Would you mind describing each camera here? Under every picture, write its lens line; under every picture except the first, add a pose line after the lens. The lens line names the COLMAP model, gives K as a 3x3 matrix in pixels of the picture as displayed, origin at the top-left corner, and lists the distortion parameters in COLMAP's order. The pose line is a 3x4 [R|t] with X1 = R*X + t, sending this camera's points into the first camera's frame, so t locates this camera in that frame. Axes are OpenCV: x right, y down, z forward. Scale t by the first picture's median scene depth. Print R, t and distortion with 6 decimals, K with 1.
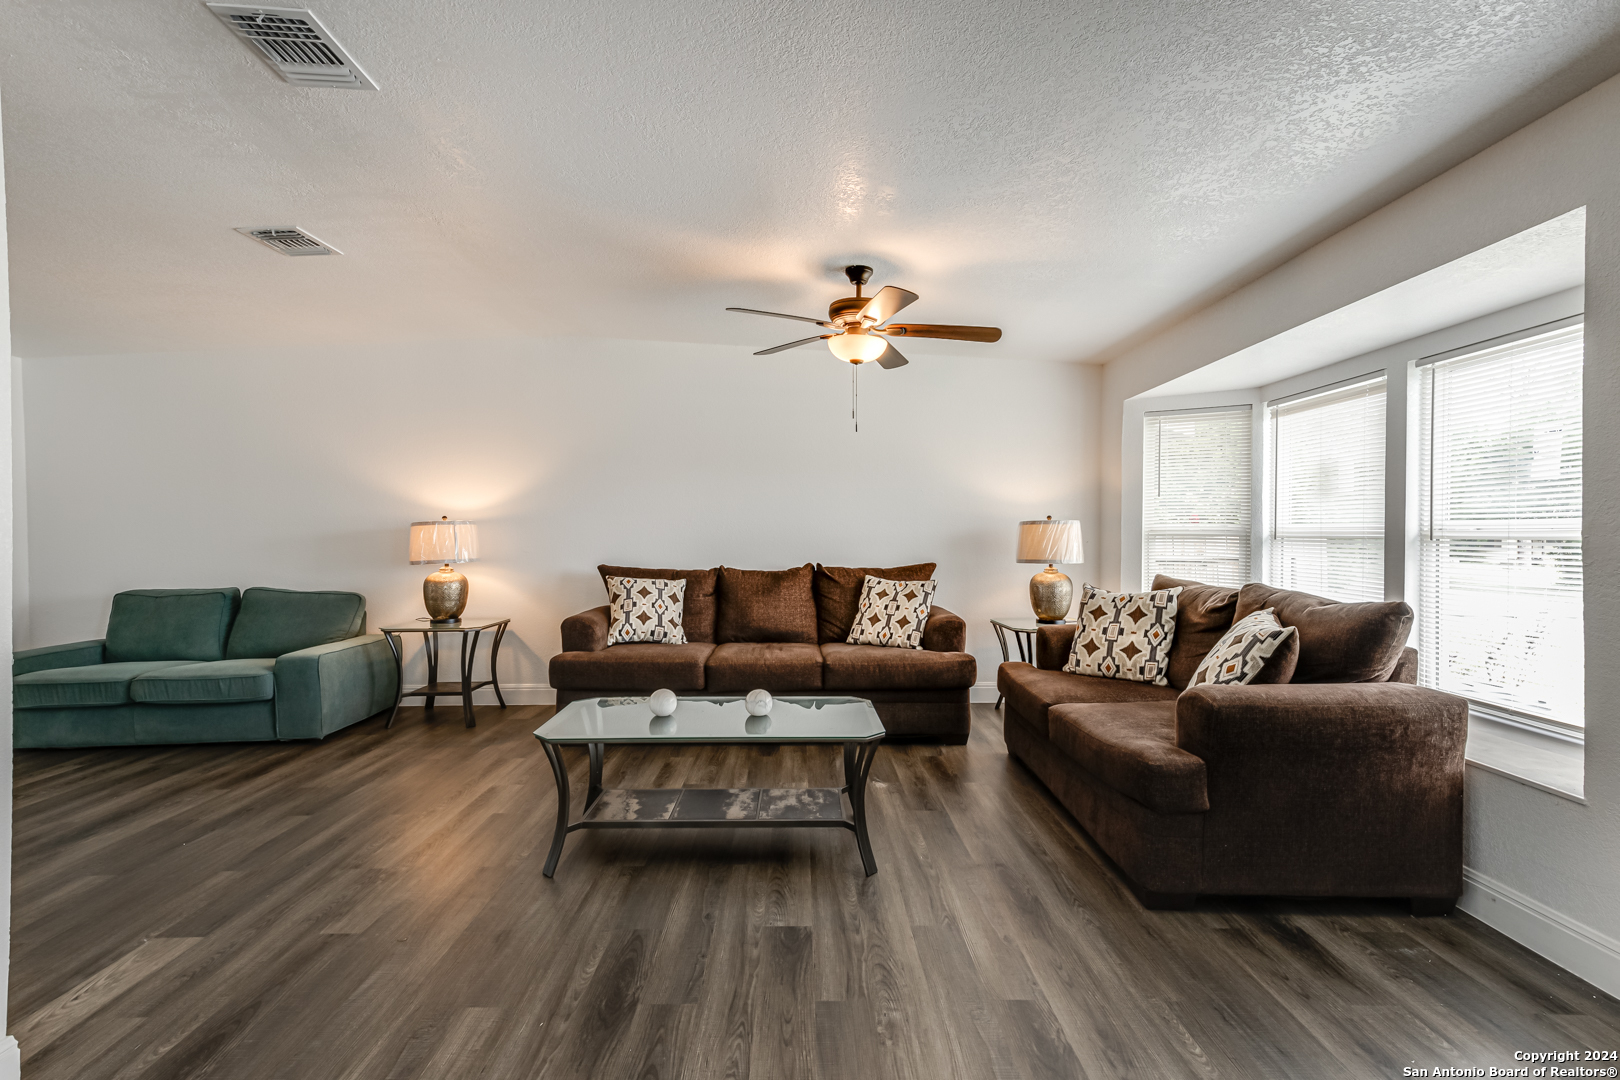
lens RADIAL K [[725.3, 0, 818.8], [0, 725.3, 543.5], [0, 0, 1]] dist [0.023023, 0.000410]
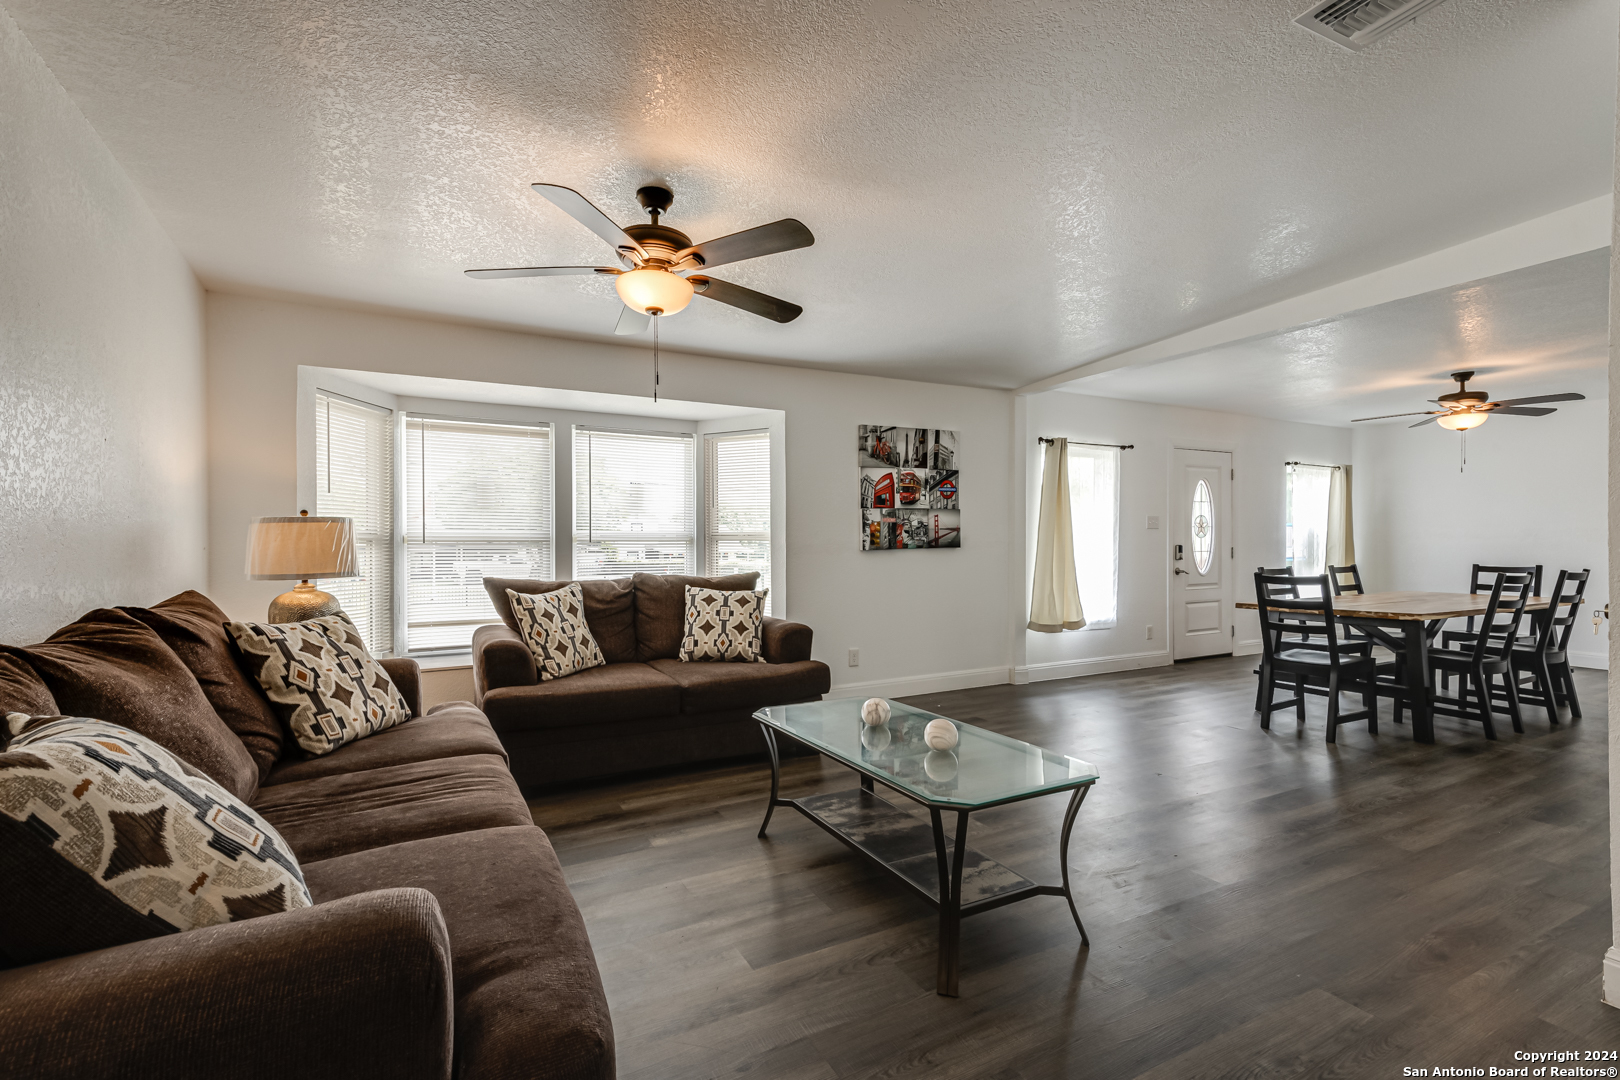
lens RADIAL K [[725.3, 0, 798.9], [0, 725.3, 543.2], [0, 0, 1]] dist [0.023023, 0.000410]
pose [[-0.448545, -0.000266, 0.893760, -0.540928], [0.010642, 0.999927, 0.005639, -0.005510], [-0.893697, 0.012041, -0.448510, 0.921374]]
